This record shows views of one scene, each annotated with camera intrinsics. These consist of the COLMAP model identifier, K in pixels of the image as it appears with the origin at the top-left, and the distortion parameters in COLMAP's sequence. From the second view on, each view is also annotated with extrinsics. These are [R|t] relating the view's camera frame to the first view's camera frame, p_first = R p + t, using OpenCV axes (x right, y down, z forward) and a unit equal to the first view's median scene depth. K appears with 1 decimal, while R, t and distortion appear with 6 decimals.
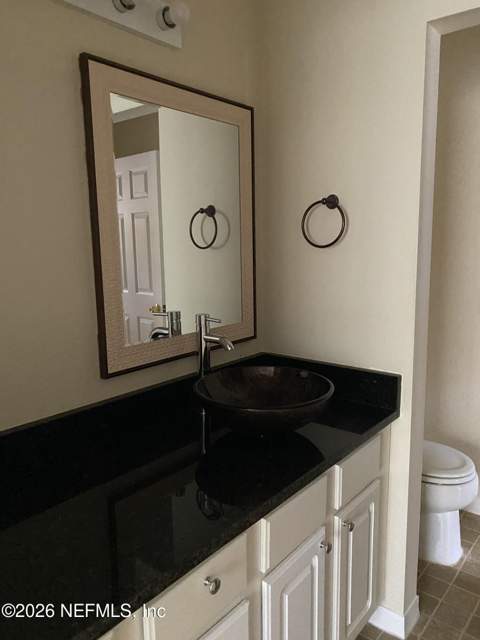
lens RADIAL K [[485.2, 0, 243.5], [0, 485.2, 318.3], [0, 0, 1]] dist [0.023817, -0.009655]
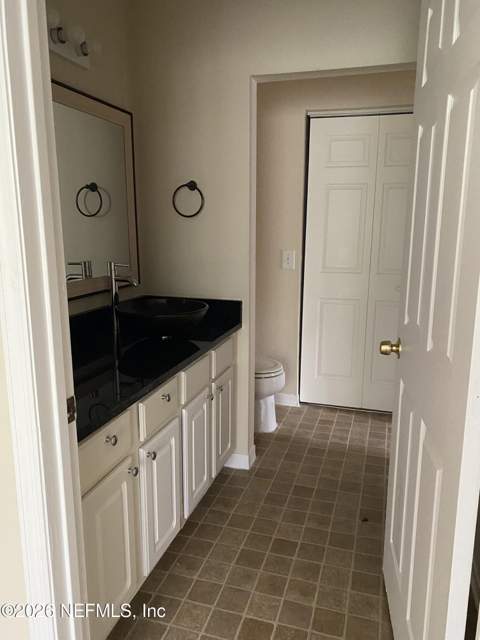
lens RADIAL K [[485.2, 0, 243.5], [0, 485.2, 318.3], [0, 0, 1]] dist [0.023817, -0.009655]
pose [[0.921088, -0.054982, 0.385453, -0.272577], [0.039643, 0.998078, 0.047635, 0.098340], [-0.387332, -0.028596, 0.921497, -0.434591]]
